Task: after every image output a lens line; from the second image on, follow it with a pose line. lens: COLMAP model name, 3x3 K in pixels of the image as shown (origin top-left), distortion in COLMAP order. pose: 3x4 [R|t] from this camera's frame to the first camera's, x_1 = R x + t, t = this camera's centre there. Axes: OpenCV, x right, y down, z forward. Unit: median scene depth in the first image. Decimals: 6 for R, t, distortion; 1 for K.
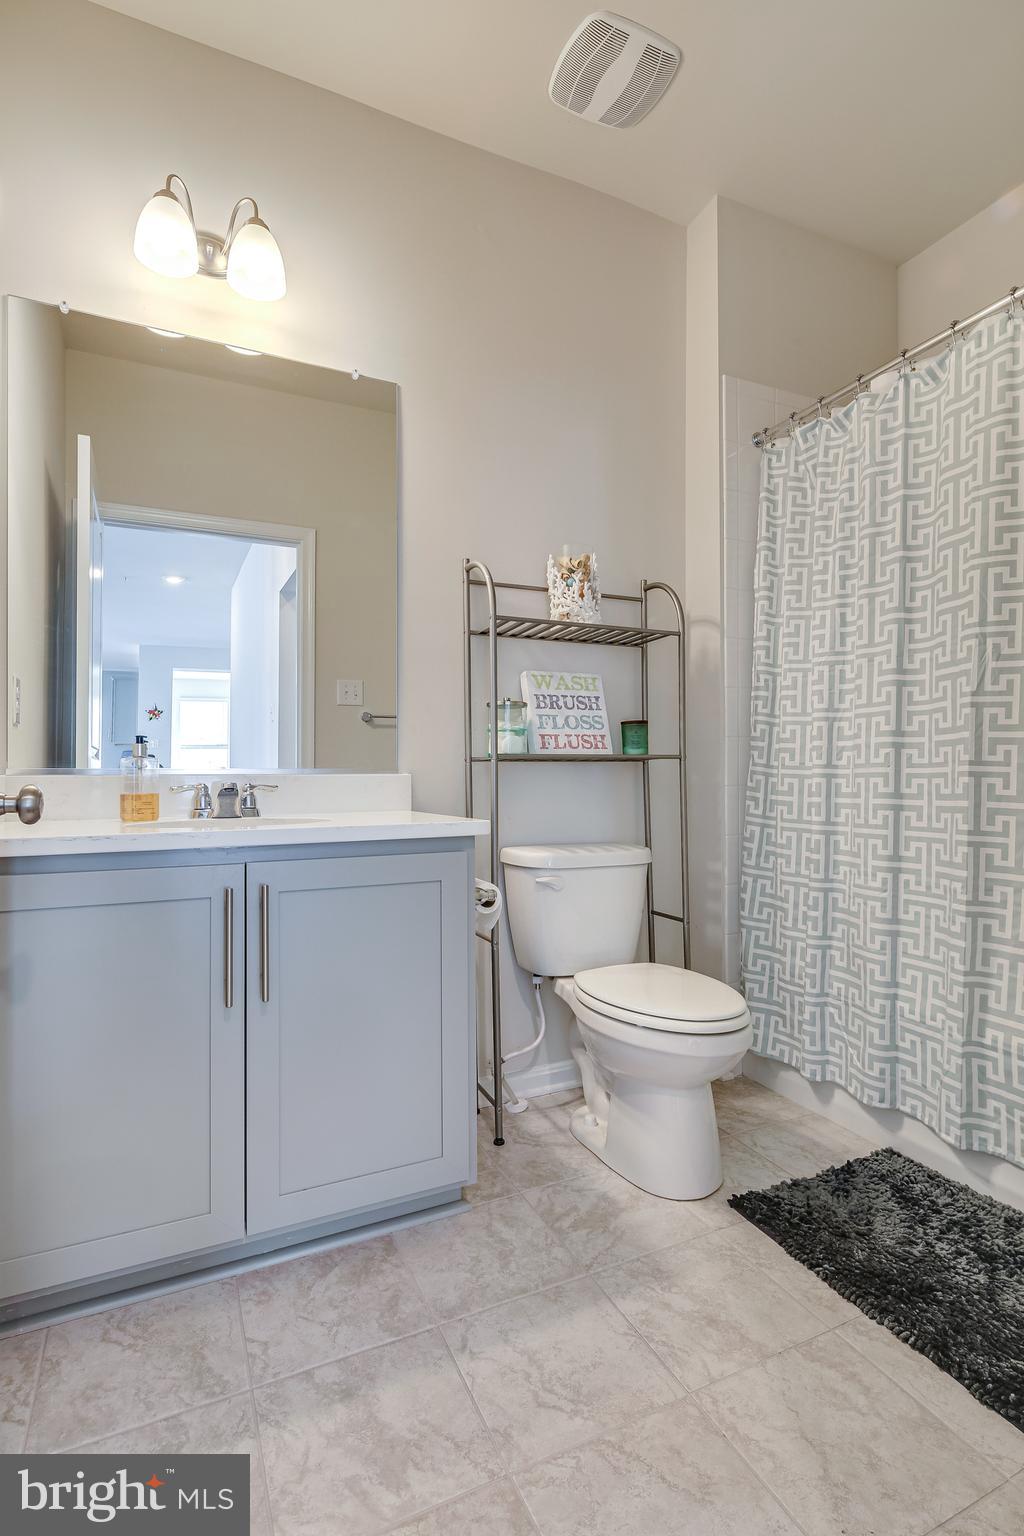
lens RADIAL K [[775.3, 0, 515.0], [0, 775.3, 763.7], [0, 0, 1]] dist [0.002190, -0.001656]
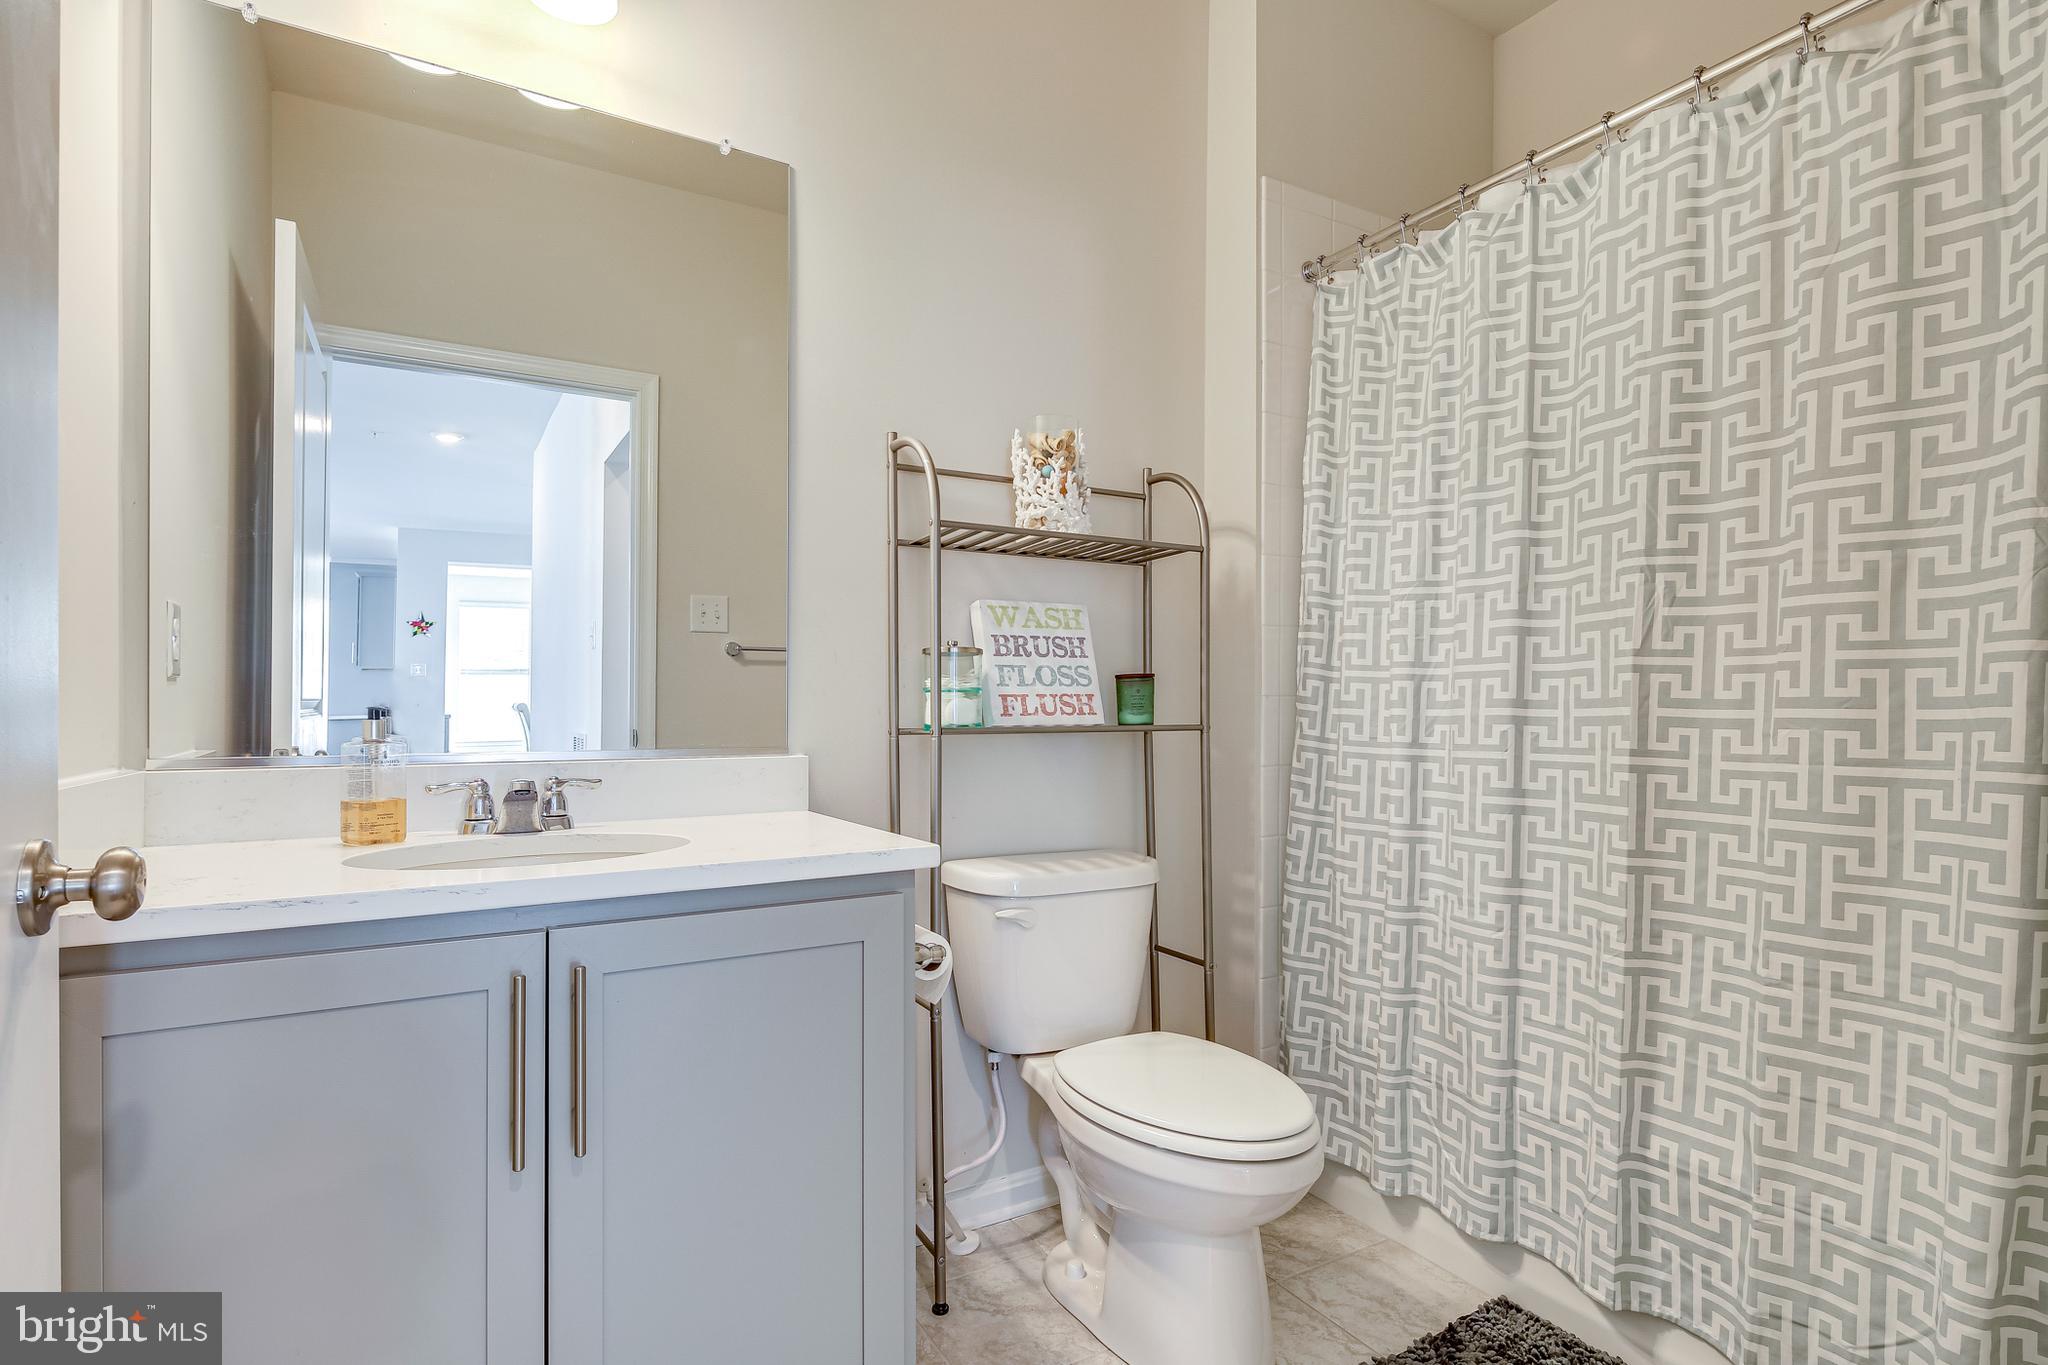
lens RADIAL K [[1027.4, 0, 1015.5], [0, 1027.4, 698.0], [0, 0, 1]] dist [0.003906, -0.004403]
pose [[0.996236, 0.005388, 0.086511, -0.035061], [-0.006099, 0.999950, 0.007960, -0.045808], [-0.086464, -0.008457, 0.996219, 0.112511]]
